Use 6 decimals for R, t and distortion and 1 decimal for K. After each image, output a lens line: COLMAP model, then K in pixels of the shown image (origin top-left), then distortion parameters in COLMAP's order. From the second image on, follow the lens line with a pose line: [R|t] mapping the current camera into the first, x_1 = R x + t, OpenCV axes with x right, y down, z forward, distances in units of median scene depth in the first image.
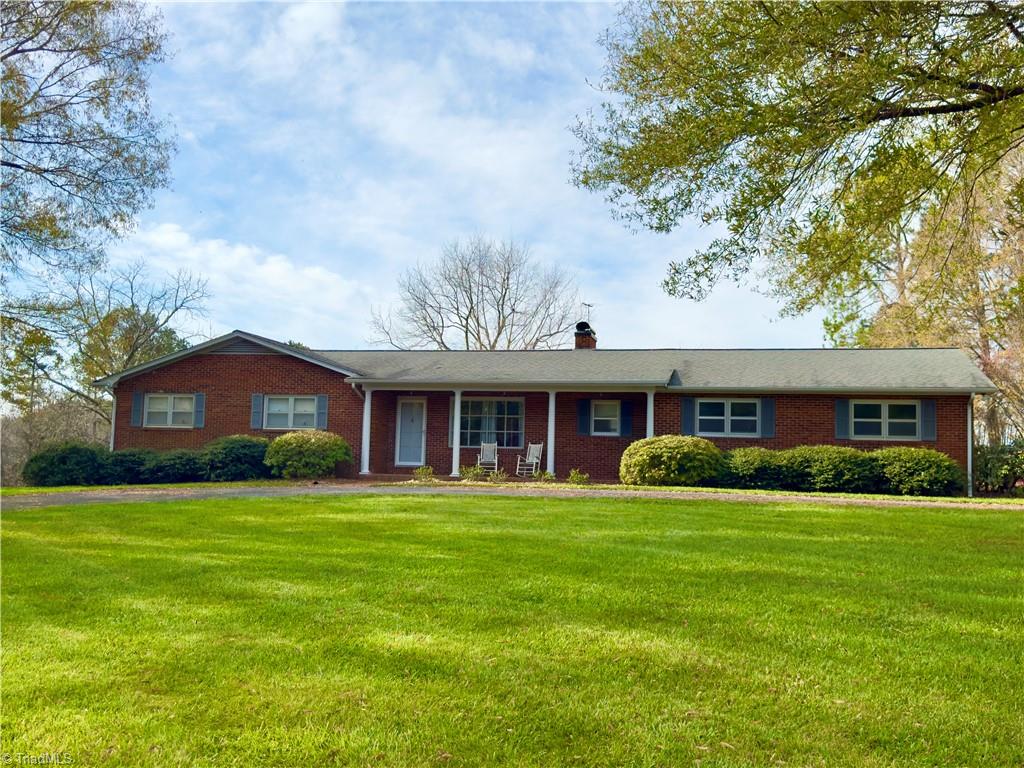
lens RADIAL K [[1023.5, 0, 512.2], [0, 1023.5, 389.8], [0, 0, 1]] dist [0.043543, 0.000000]
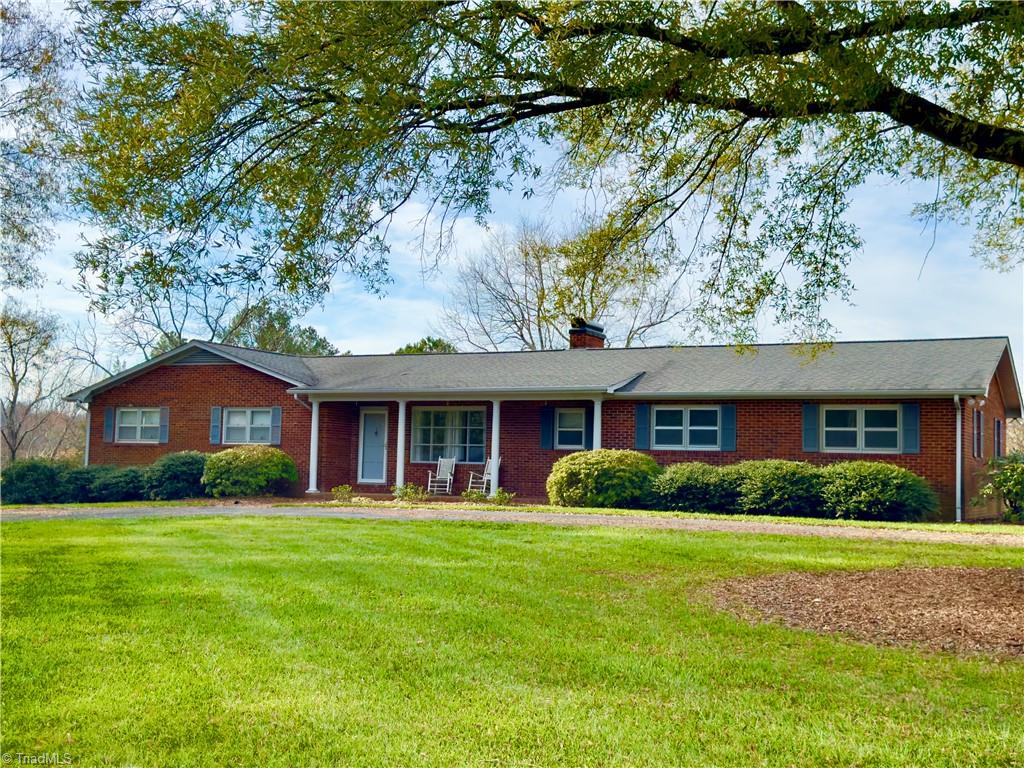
lens RADIAL K [[1259.0, 0, 511.8], [0, 1259.0, 377.9], [0, 0, 1]] dist [0.055696, 0.000000]
pose [[0.970104, -0.019553, -0.241900, 0.323772], [0.017135, 0.999780, -0.012095, -0.004111], [0.242083, 0.007588, 0.970226, -0.057255]]
